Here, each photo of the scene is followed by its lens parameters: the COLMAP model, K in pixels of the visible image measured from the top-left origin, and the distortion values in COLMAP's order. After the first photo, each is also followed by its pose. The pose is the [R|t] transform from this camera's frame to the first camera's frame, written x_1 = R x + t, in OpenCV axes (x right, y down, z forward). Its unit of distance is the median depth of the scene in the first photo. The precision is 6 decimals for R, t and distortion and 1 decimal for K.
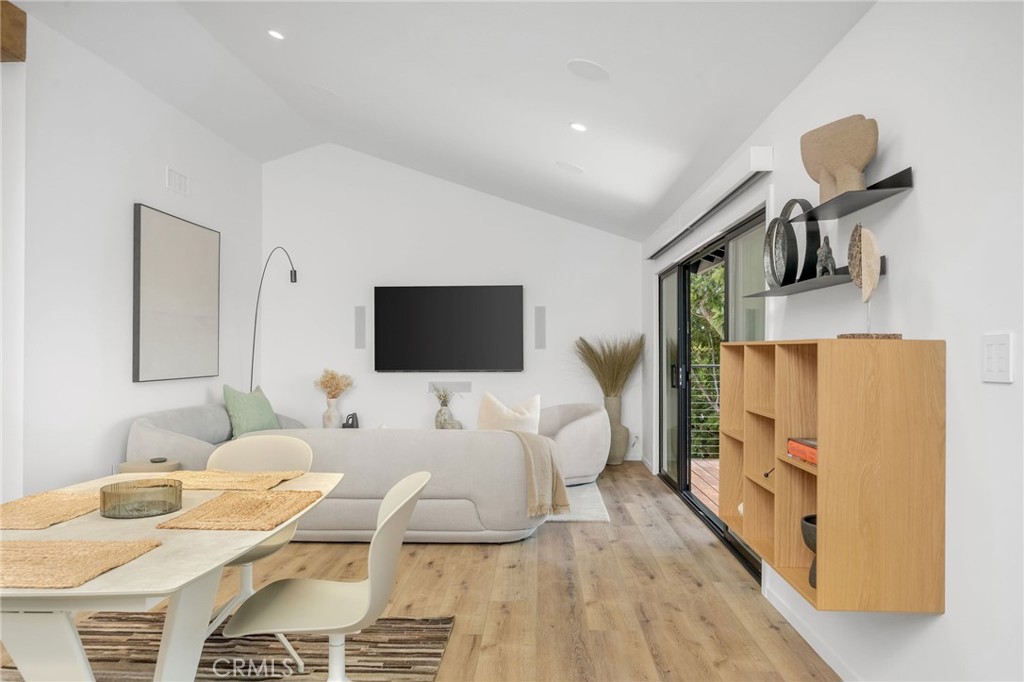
lens RADIAL K [[726.5, 0, 519.2], [0, 726.5, 337.7], [0, 0, 1]] dist [-0.000387, -0.003119]
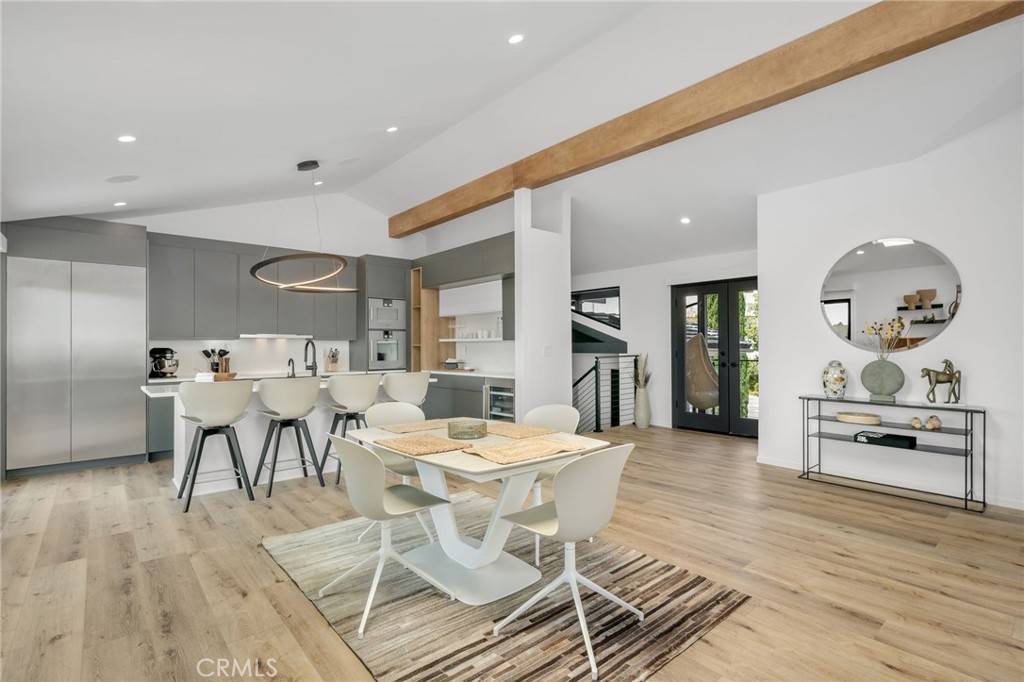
lens RADIAL K [[489.4, 0, 513.3], [0, 489.4, 341.6], [0, 0, 1]] dist [-0.000224, 0.001546]
pose [[-0.742713, -0.000082, -0.669609, 0.125335], [0.016842, 0.999681, -0.018804, 0.010132], [0.669398, -0.025244, -0.742475, 1.038541]]
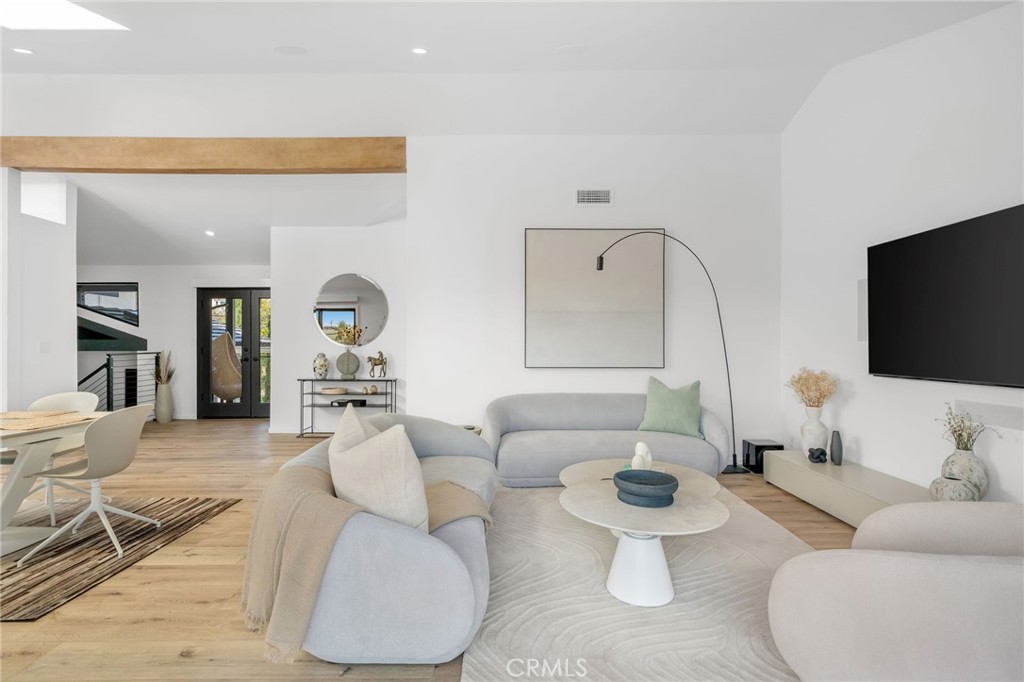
lens RADIAL K [[489.4, 0, 513.7], [0, 489.4, 343.8], [0, 0, 1]] dist [-0.000224, 0.001546]
pose [[0.035515, 0.000157, -0.999369, 0.456078], [0.017596, 0.999845, 0.000782, 0.023244], [0.999214, -0.017613, 0.035507, 1.265042]]
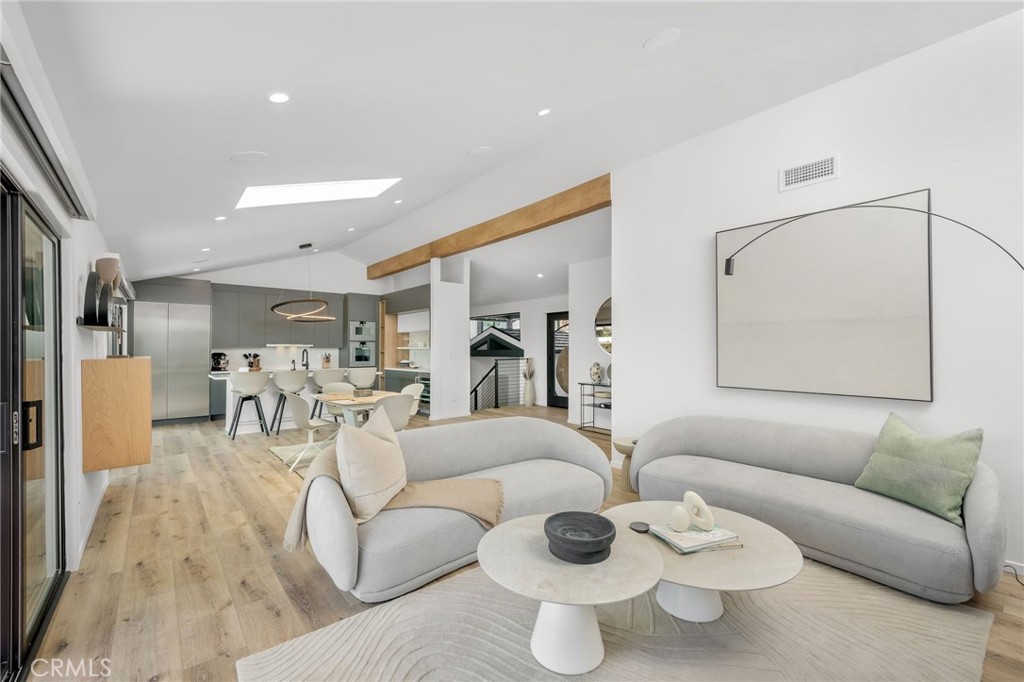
lens RADIAL K [[432.1, 0, 511.8], [0, 432.1, 342.4], [0, 0, 1]] dist [0.001206, -0.000499]
pose [[-0.752664, -0.008612, -0.658348, 0.232251], [0.011463, 0.999591, -0.026181, 0.005427], [0.658305, -0.027252, -0.752258, 1.738859]]
